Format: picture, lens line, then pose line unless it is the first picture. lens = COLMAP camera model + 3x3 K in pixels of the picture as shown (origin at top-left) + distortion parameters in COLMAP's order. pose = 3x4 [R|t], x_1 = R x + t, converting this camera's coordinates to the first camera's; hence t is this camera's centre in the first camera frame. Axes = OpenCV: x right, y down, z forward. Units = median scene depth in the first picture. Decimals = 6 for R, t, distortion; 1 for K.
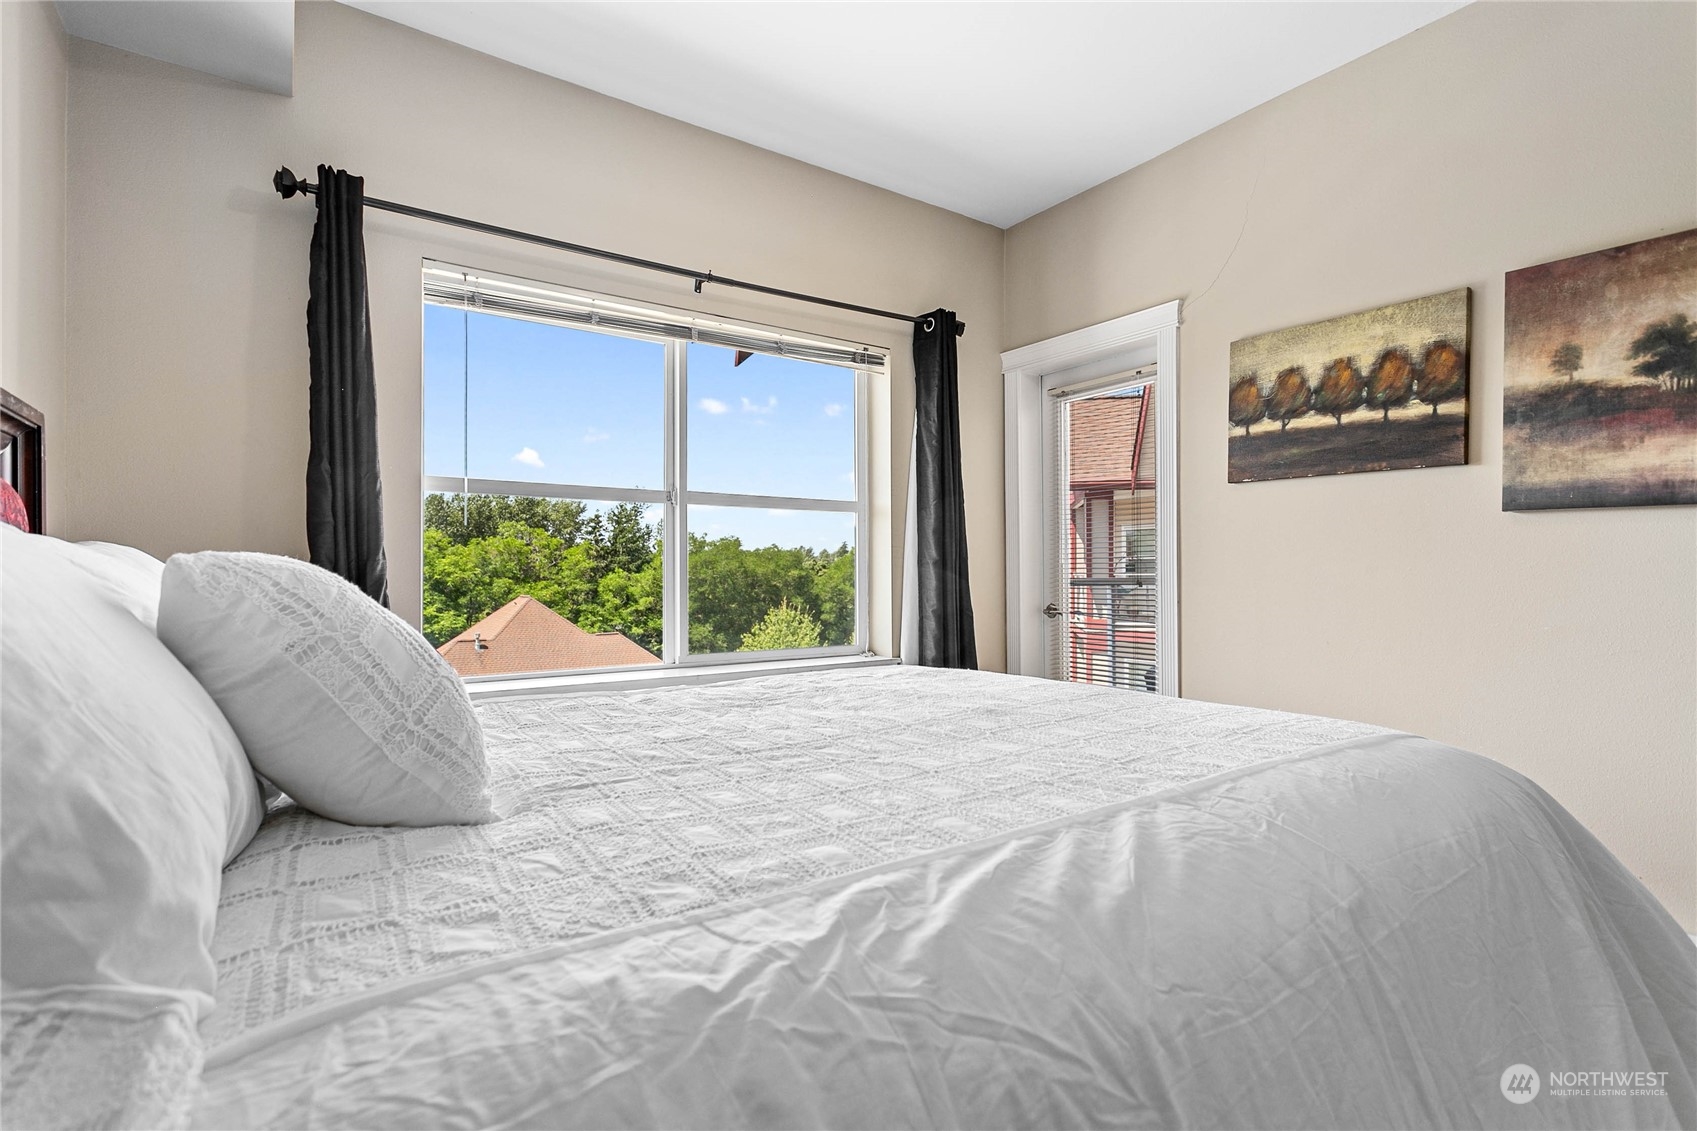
lens RADIAL K [[808.8, 0, 844.1], [0, 808.8, 561.2], [0, 0, 1]] dist [0.005214, -0.001947]
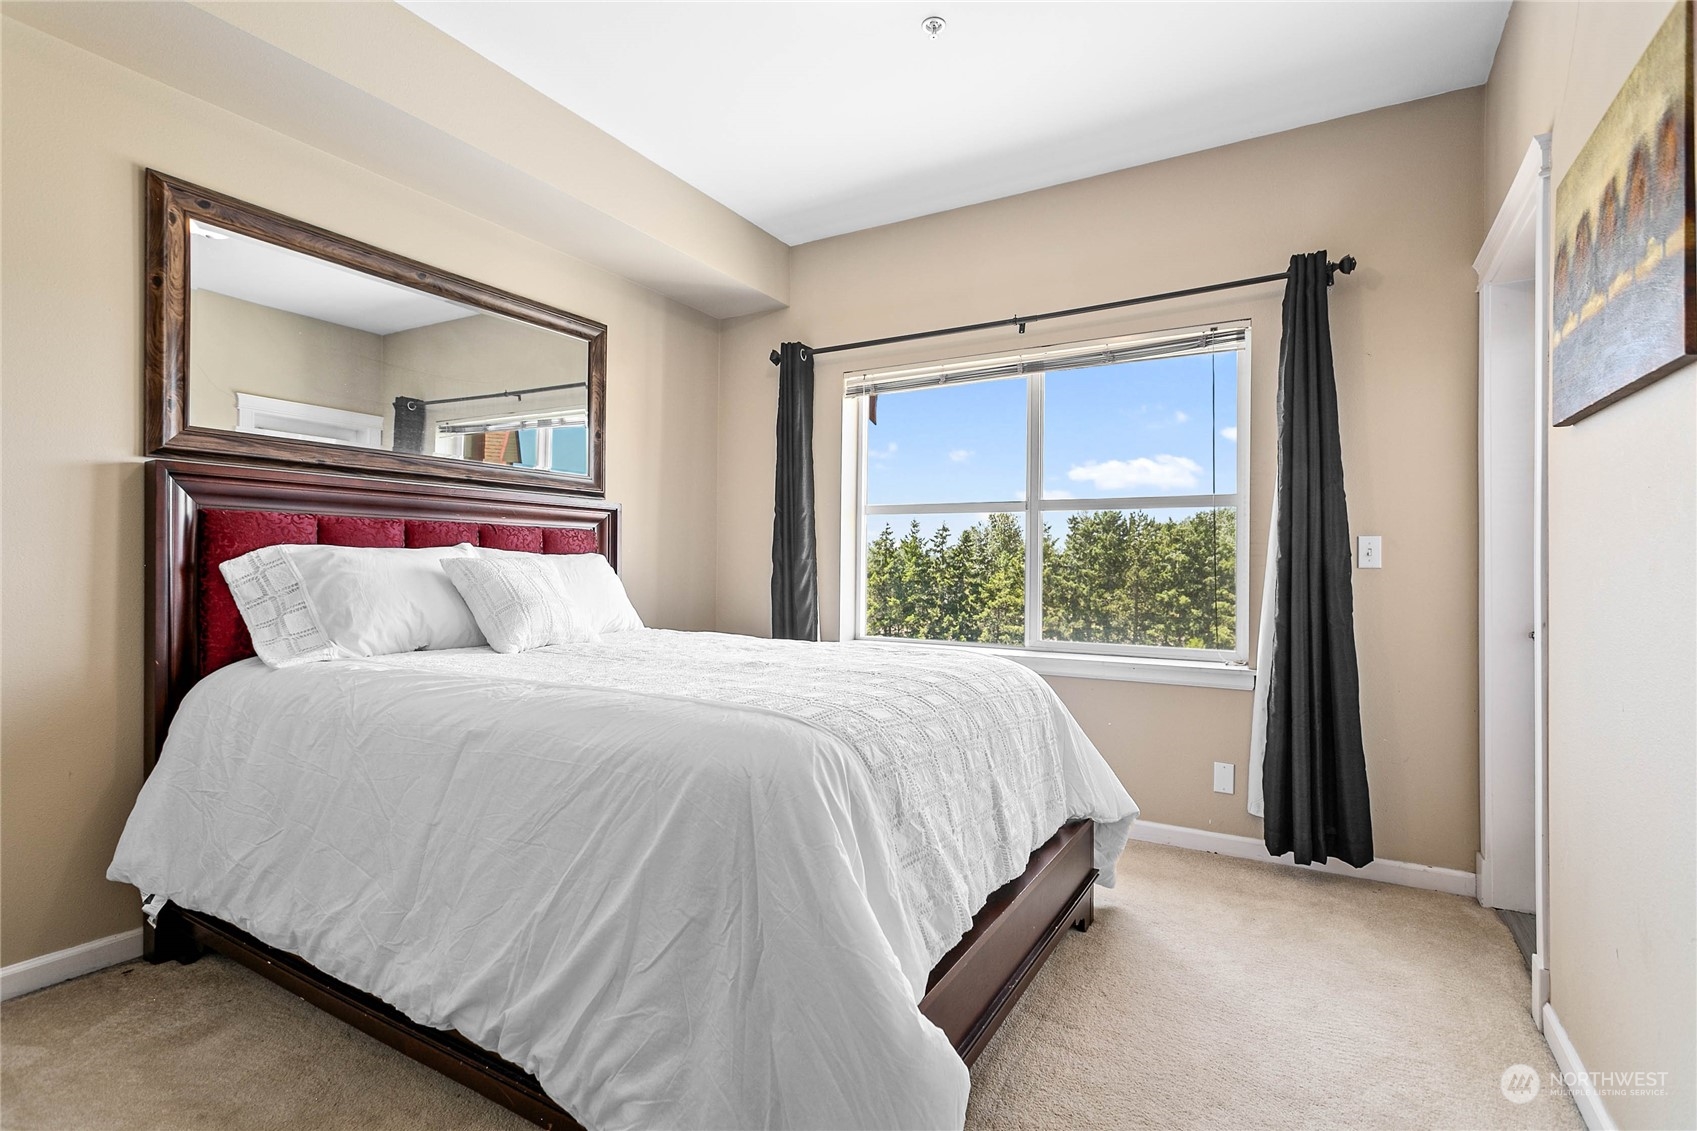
lens RADIAL K [[808.8, 0, 867.0], [0, 808.8, 563.2], [0, 0, 1]] dist [0.005214, -0.001947]
pose [[0.441340, -0.003166, -0.897334, 0.745425], [-0.000192, 0.999993, -0.003623, 0.009707], [0.897340, 0.001771, 0.441337, 0.255727]]
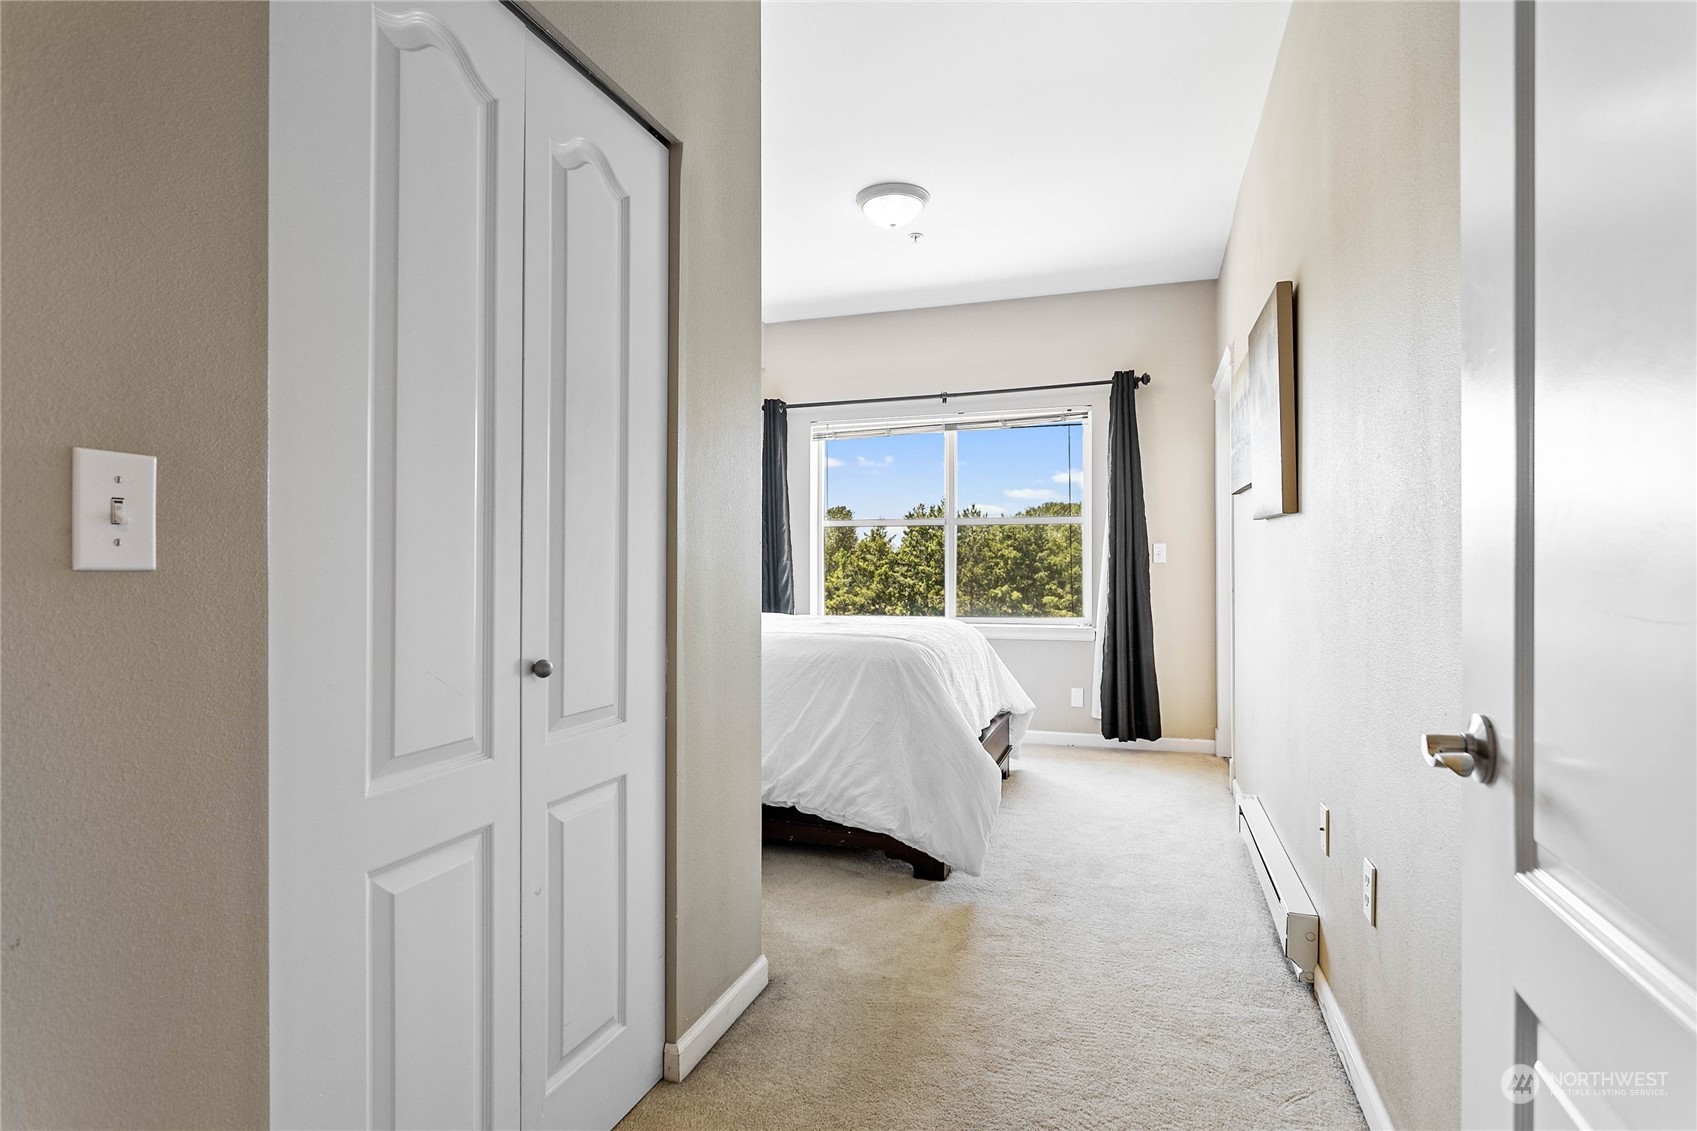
lens RADIAL K [[846.5, 0, 882.0], [0, 846.5, 570.2], [0, 0, 1]] dist [-0.011931, 0.005674]
pose [[0.624253, -0.000131, -0.781222, 1.085009], [0.009986, 0.999920, 0.007813, 0.006625], [0.781158, -0.012679, 0.624204, -0.221212]]
